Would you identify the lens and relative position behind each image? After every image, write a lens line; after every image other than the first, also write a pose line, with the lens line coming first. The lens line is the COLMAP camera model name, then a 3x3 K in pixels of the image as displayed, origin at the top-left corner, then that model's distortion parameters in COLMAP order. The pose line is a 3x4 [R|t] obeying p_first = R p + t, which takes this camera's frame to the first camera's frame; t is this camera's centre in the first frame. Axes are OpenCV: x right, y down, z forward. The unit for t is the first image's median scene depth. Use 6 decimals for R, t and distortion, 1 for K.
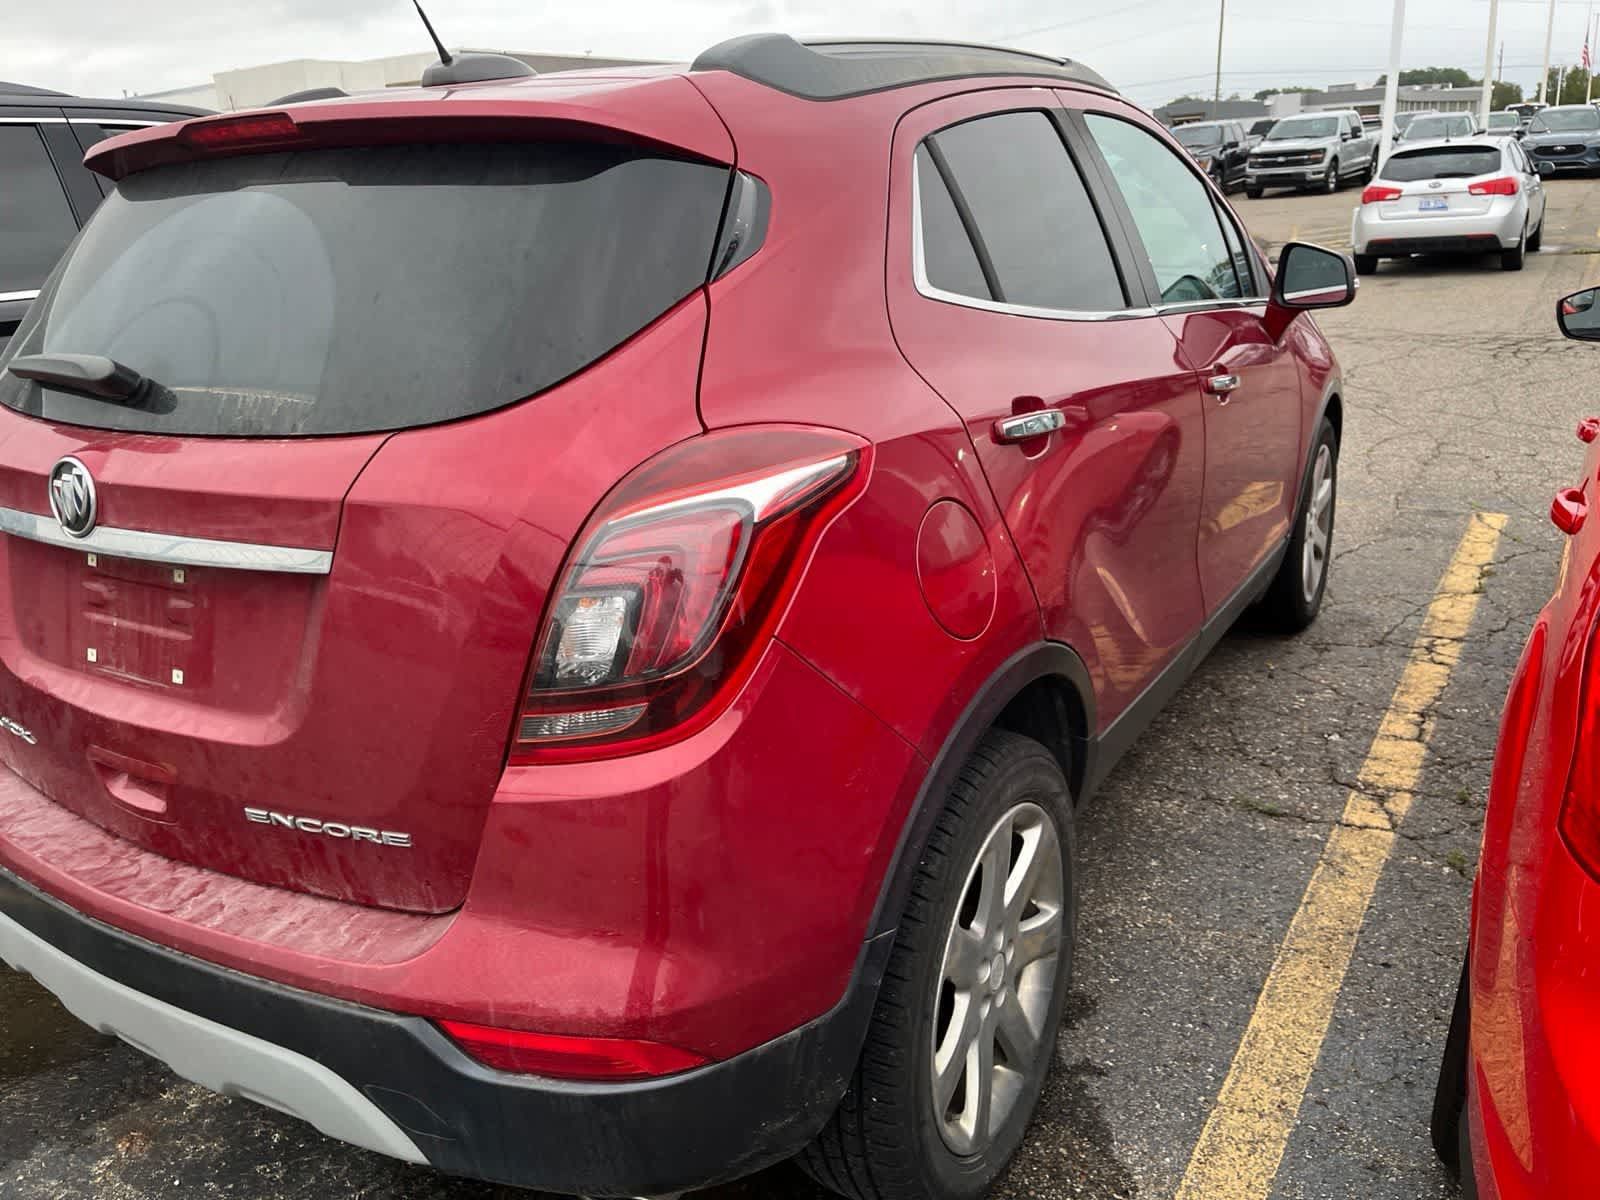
lens RADIAL K [[1209.7, 0, 824.1], [0, 1209.7, 570.5], [0, 0, 1]] dist [0.085268, -0.121224]
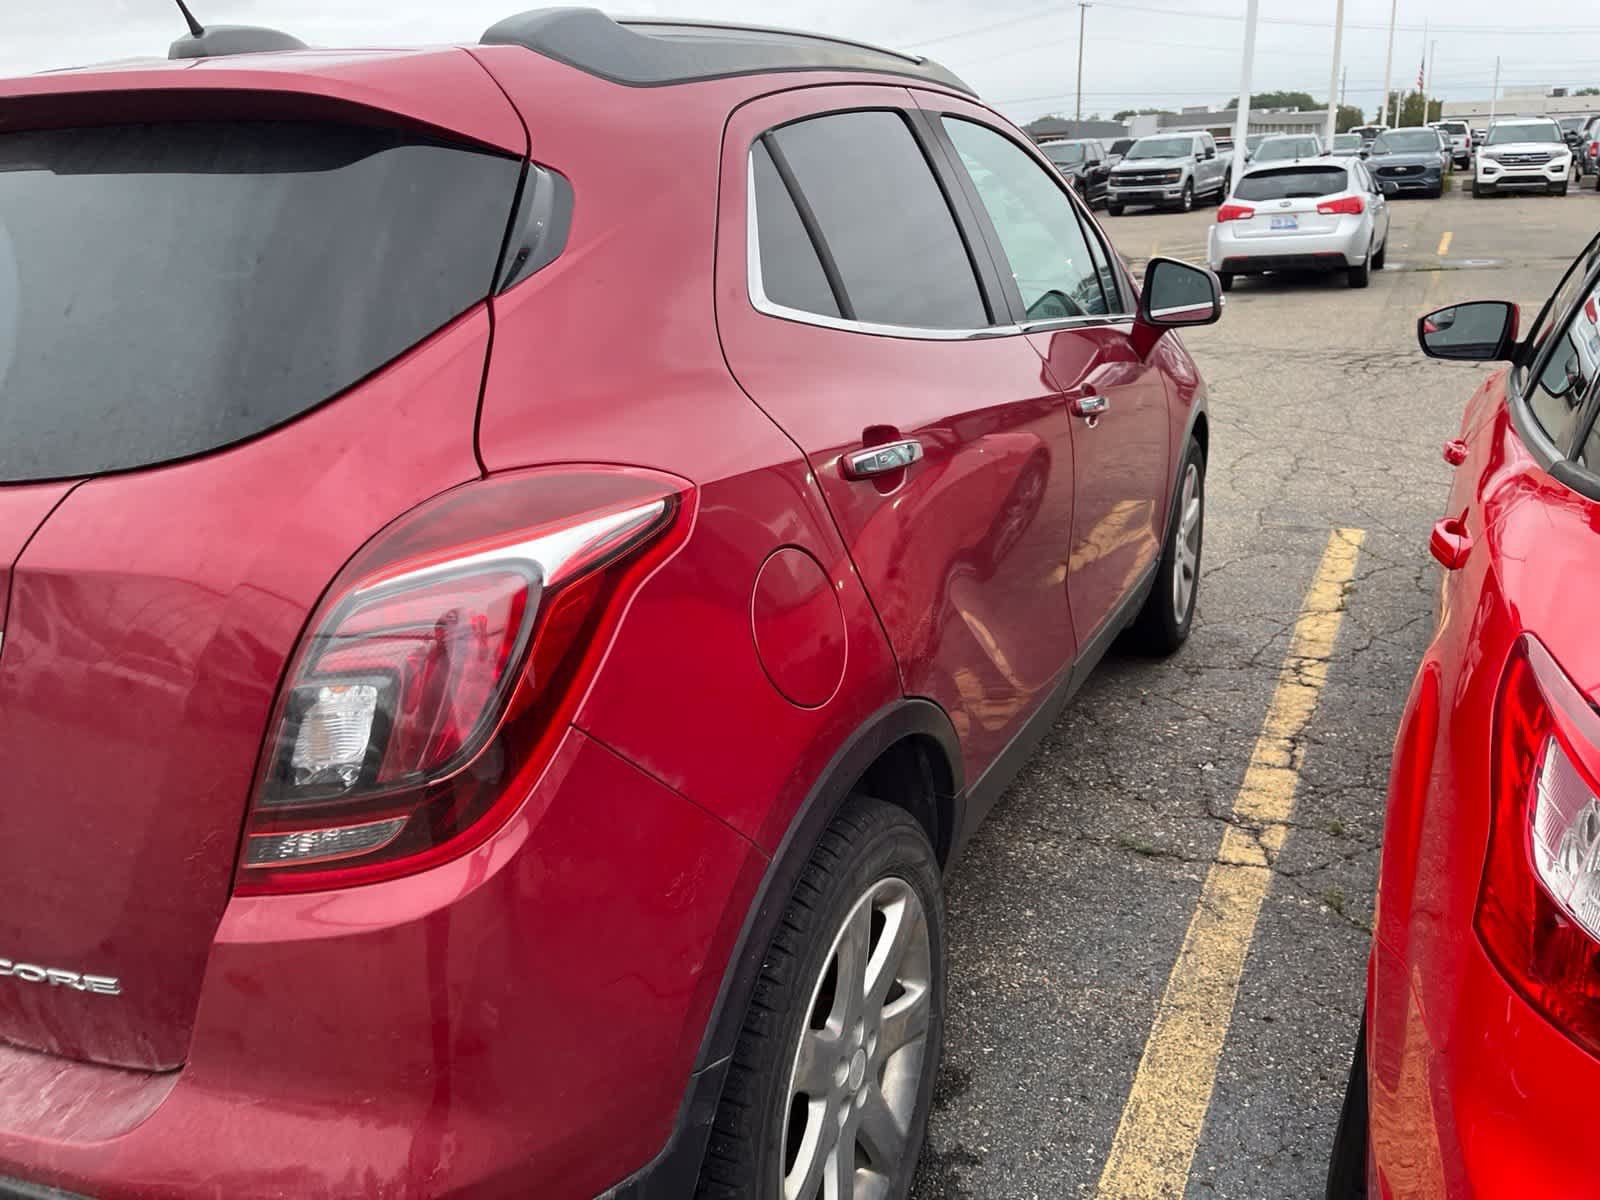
lens RADIAL K [[1209.7, 0, 826.7], [0, 1209.7, 577.3], [0, 0, 1]] dist [0.085268, -0.121224]
pose [[0.994768, -0.015662, 0.100954, 0.029589], [0.016003, 0.999869, -0.002561, -0.024323], [-0.100901, 0.004163, 0.994888, 0.095486]]
